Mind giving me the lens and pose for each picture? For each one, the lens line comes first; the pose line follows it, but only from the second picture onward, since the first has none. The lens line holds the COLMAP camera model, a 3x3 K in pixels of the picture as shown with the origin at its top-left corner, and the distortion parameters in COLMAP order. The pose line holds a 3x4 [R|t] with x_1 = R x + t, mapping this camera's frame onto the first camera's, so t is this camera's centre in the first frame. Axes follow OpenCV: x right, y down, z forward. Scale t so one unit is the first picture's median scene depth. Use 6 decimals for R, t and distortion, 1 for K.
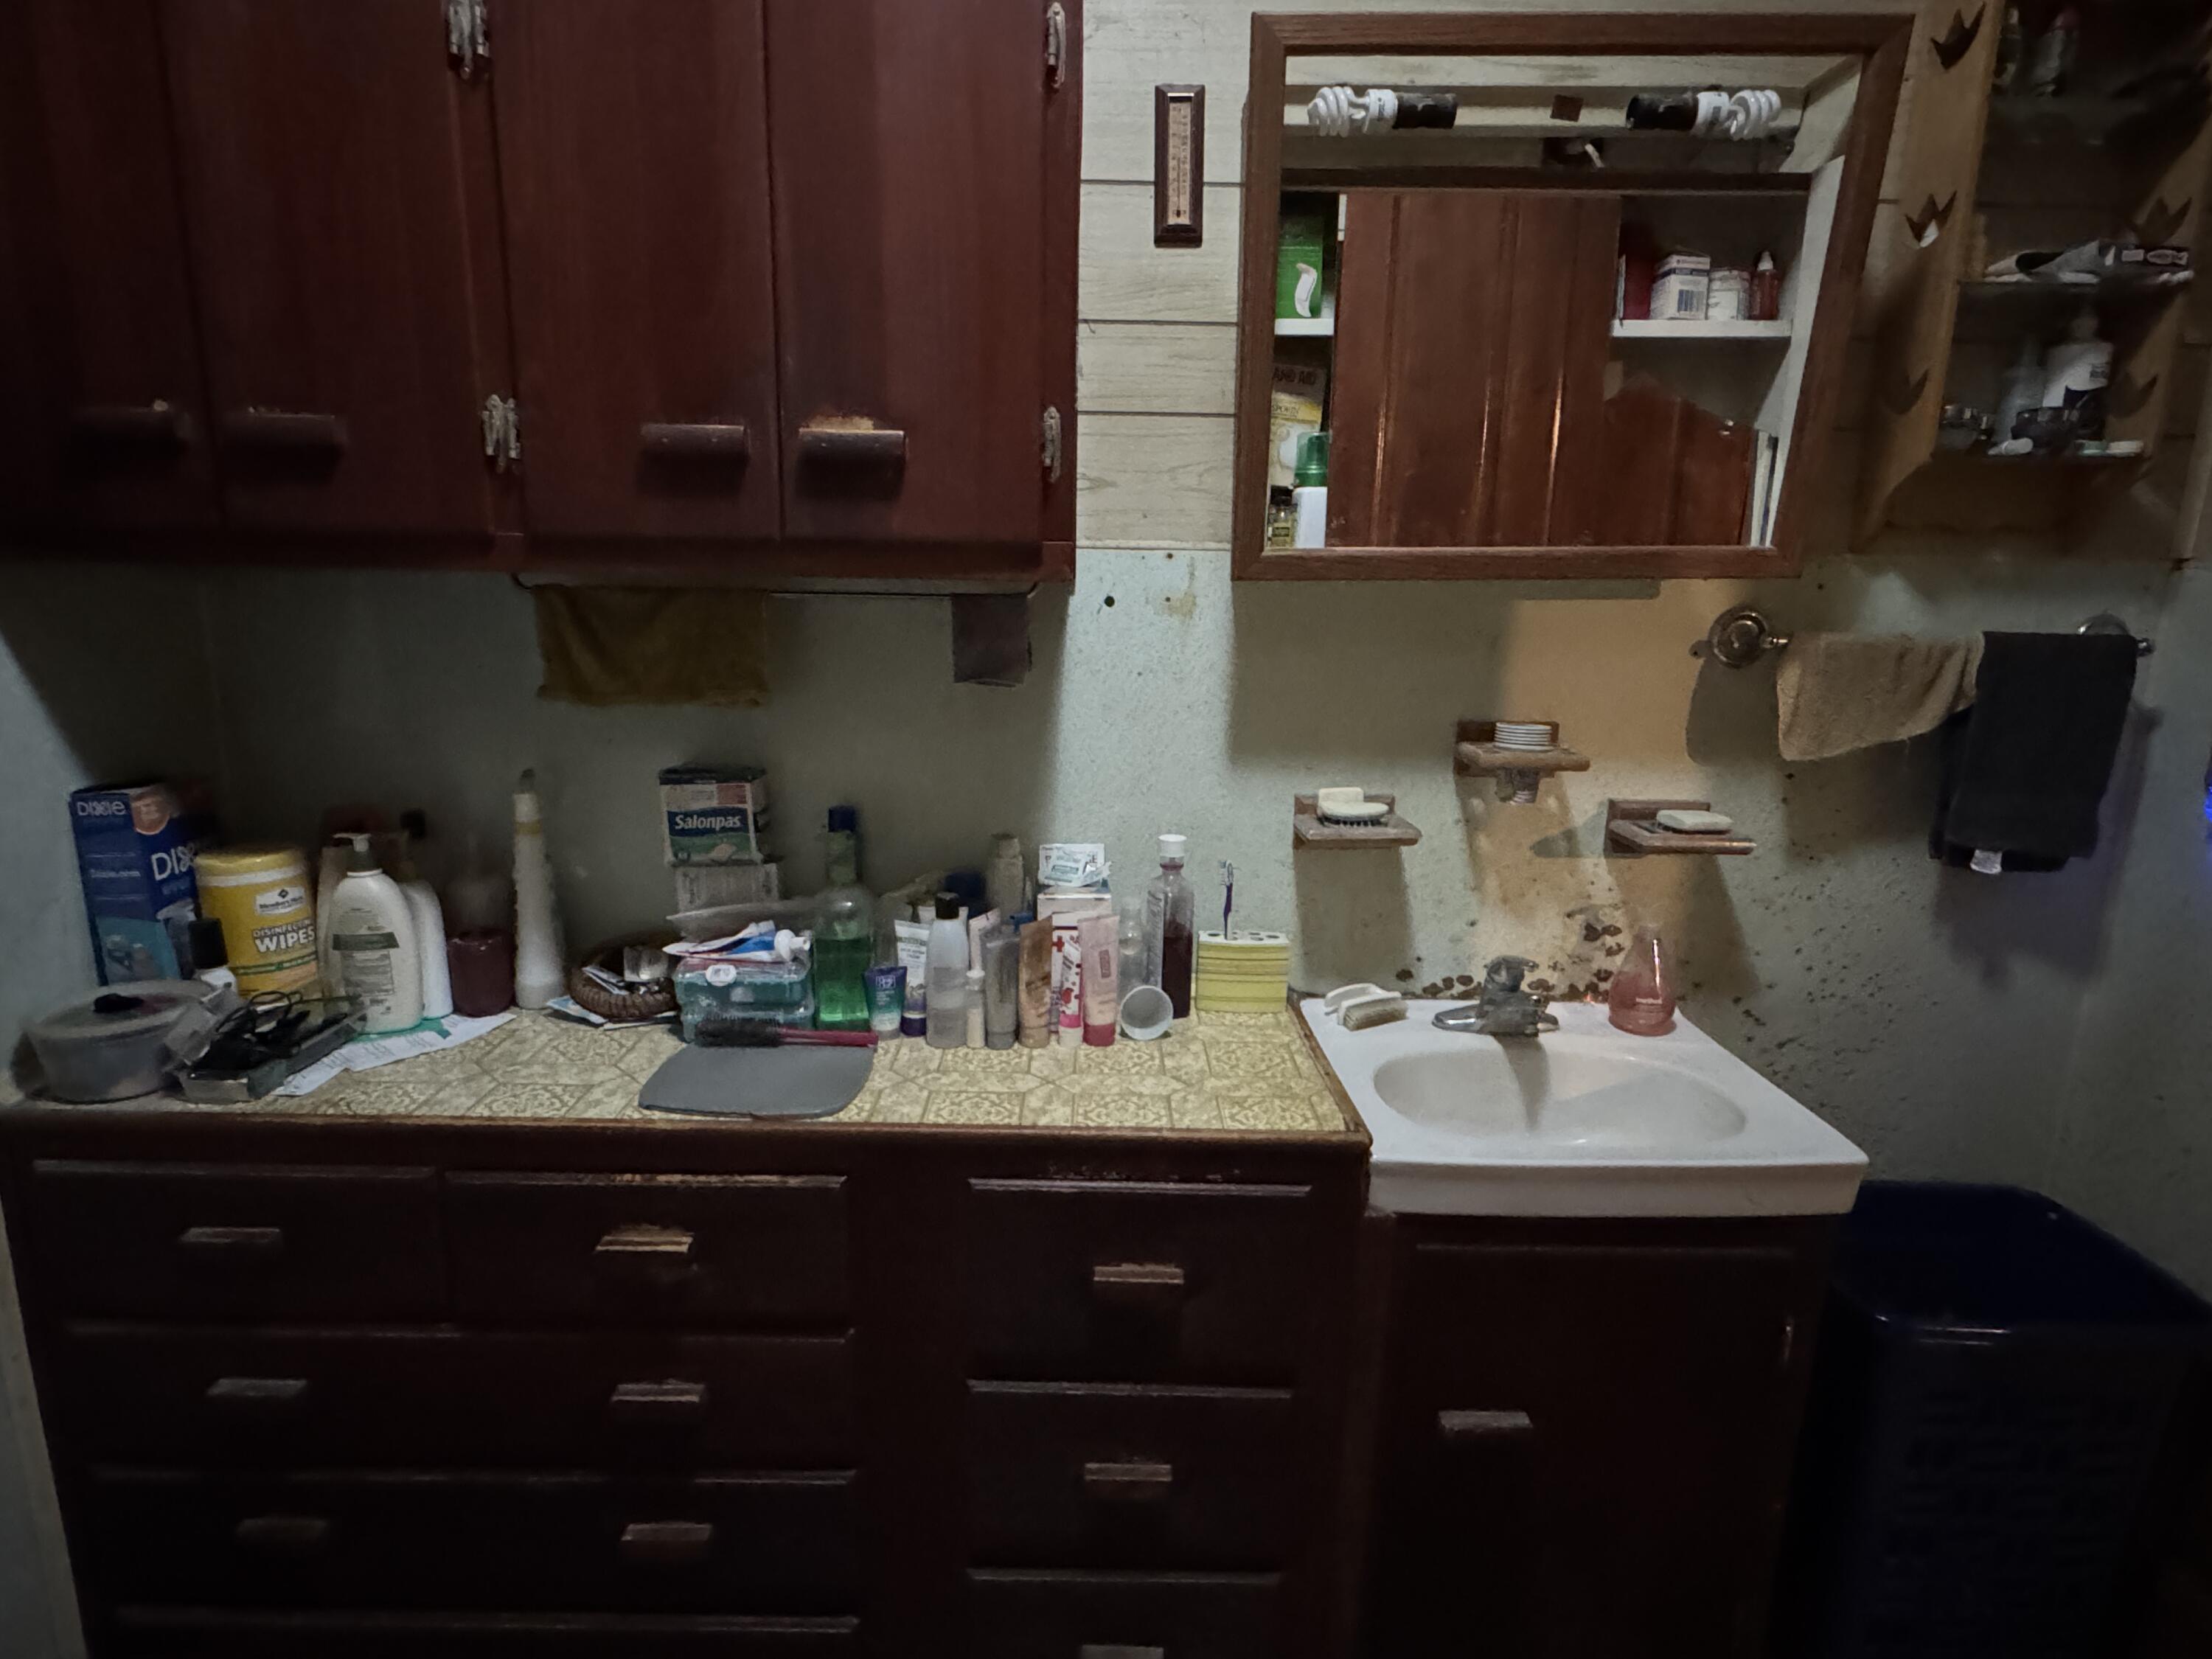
lens RADIAL K [[1183.3, 0, 1106.0], [0, 1183.3, 829.5], [0, 0, 1]] dist [-0.001621, -0.000536]
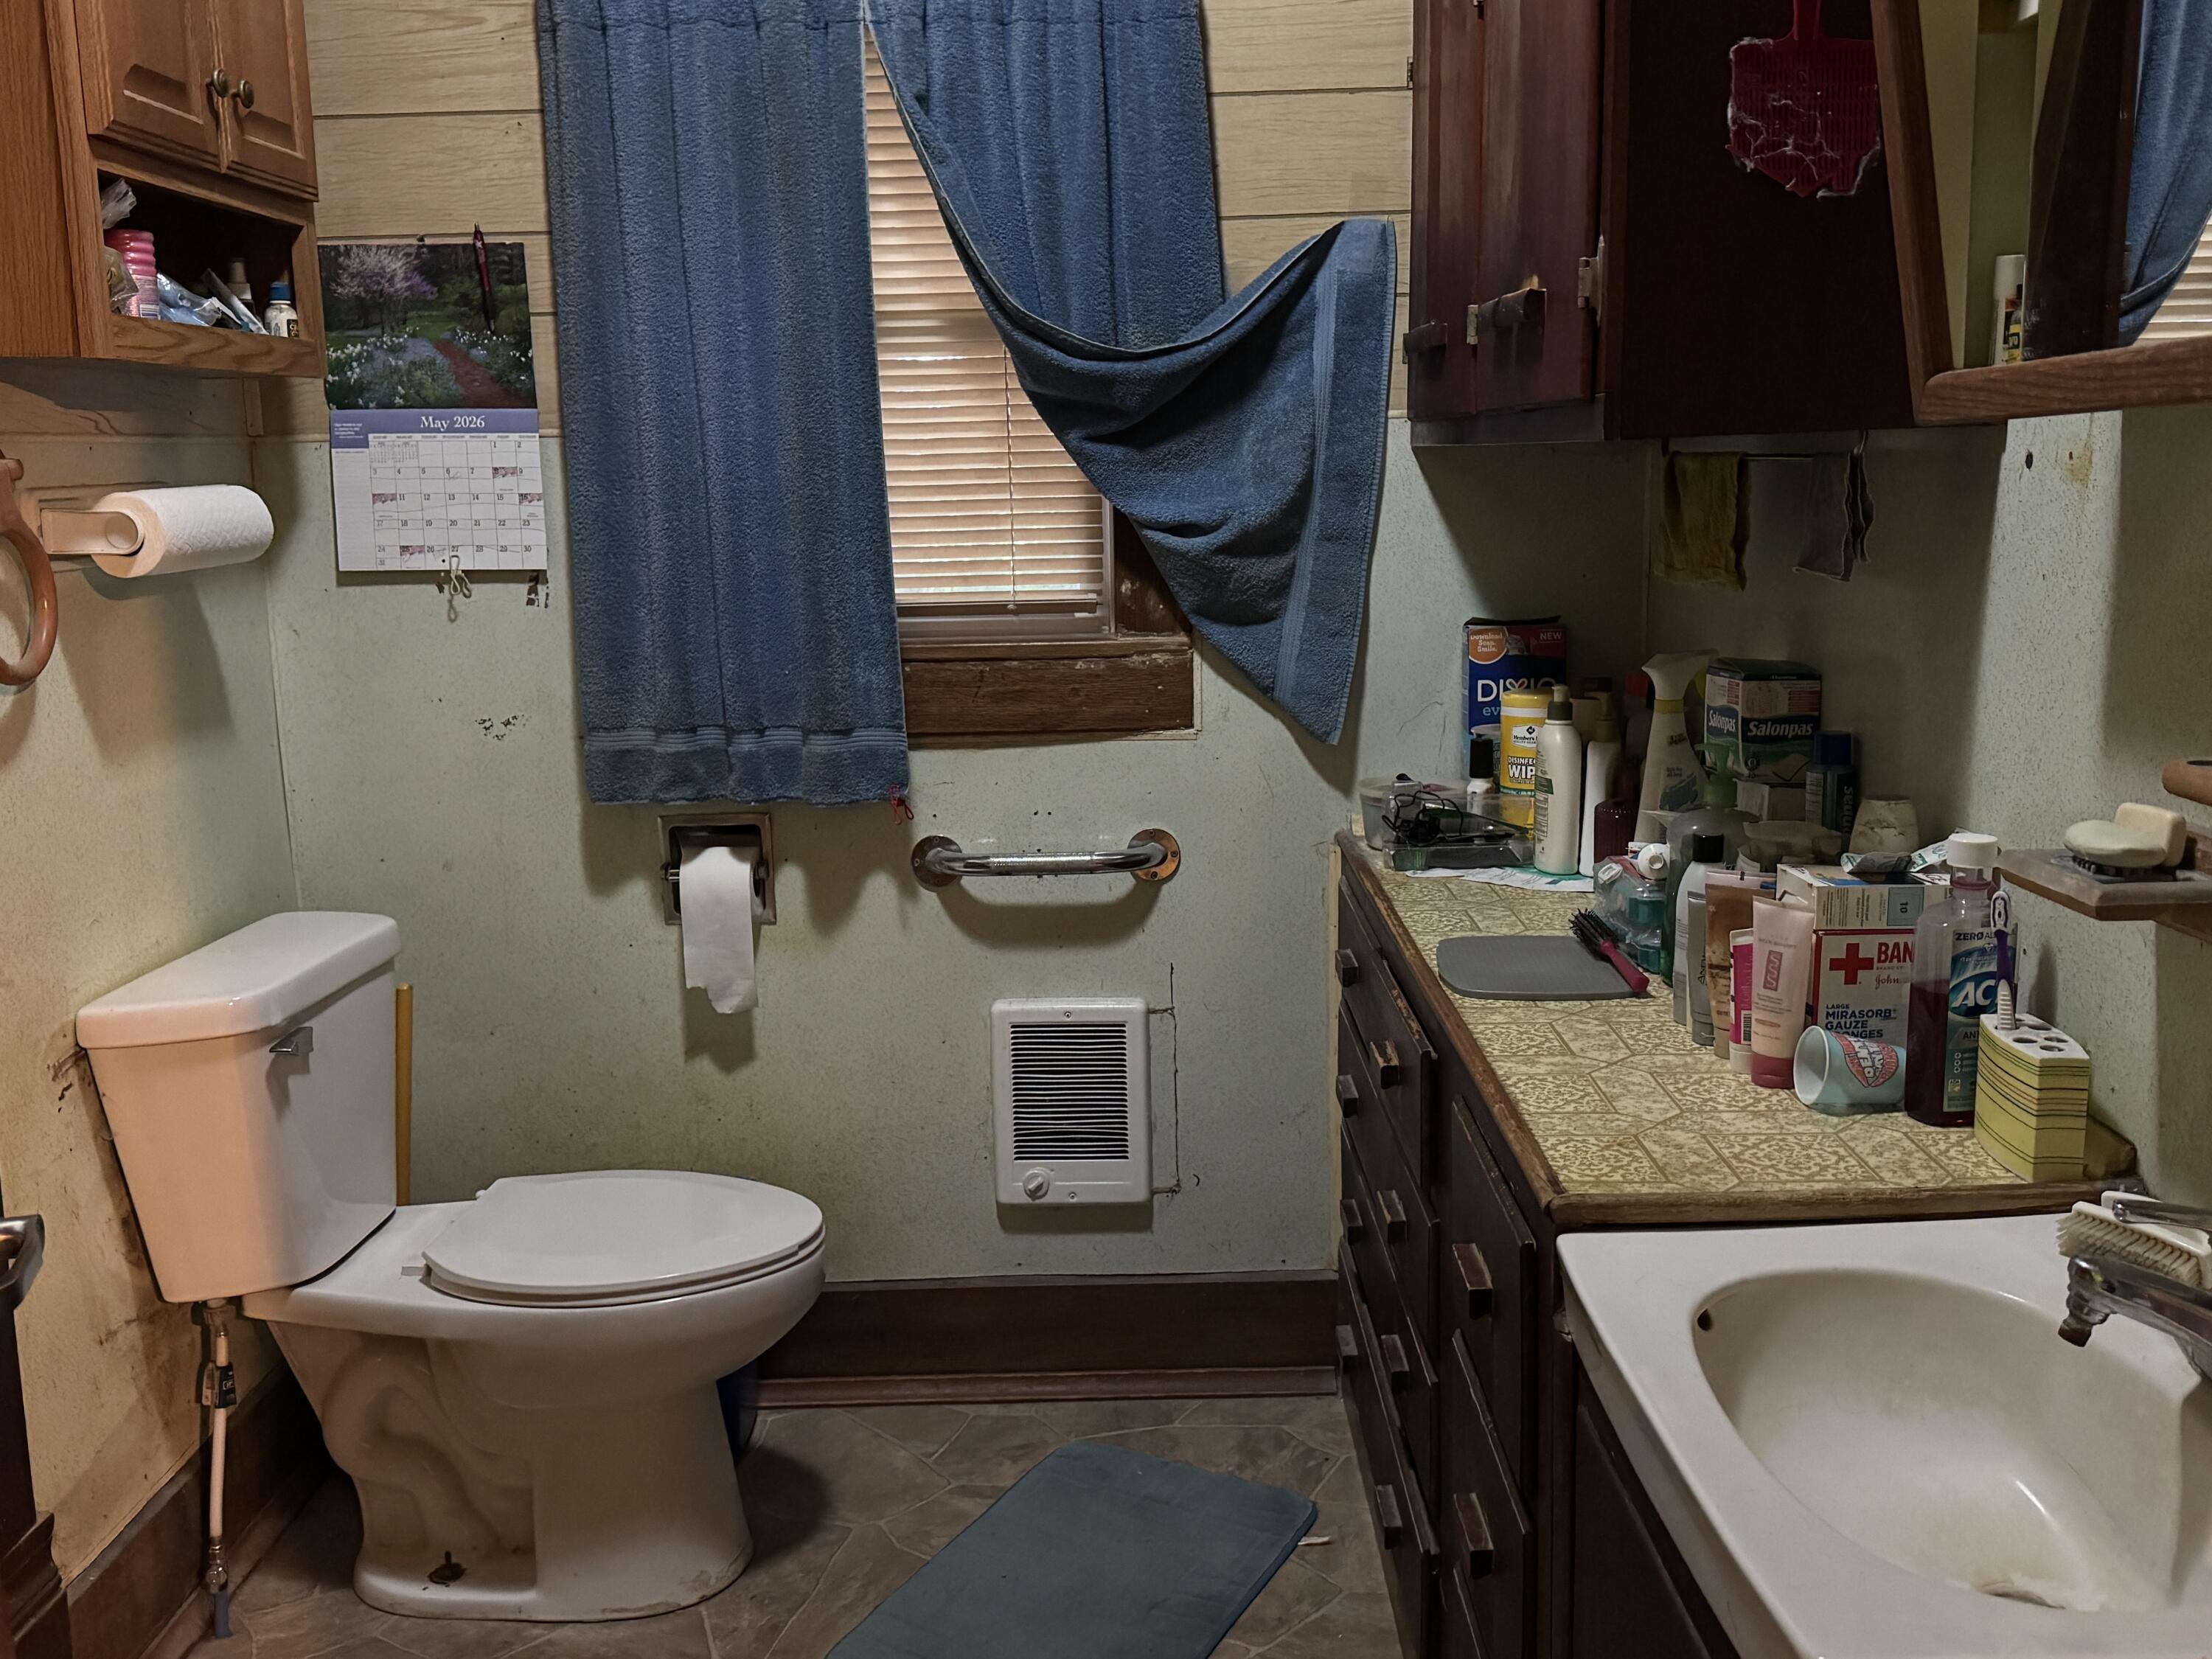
lens RADIAL K [[1975.7, 0, 1106.0], [0, 1975.7, 829.5], [0, 0, 1]] dist [0.001074, -0.000494]
pose [[-0.009336, 0.168472, -0.985662, 1.194251], [-0.187235, 0.967977, 0.167222, -0.094742], [0.982271, 0.186112, 0.022507, 0.579627]]
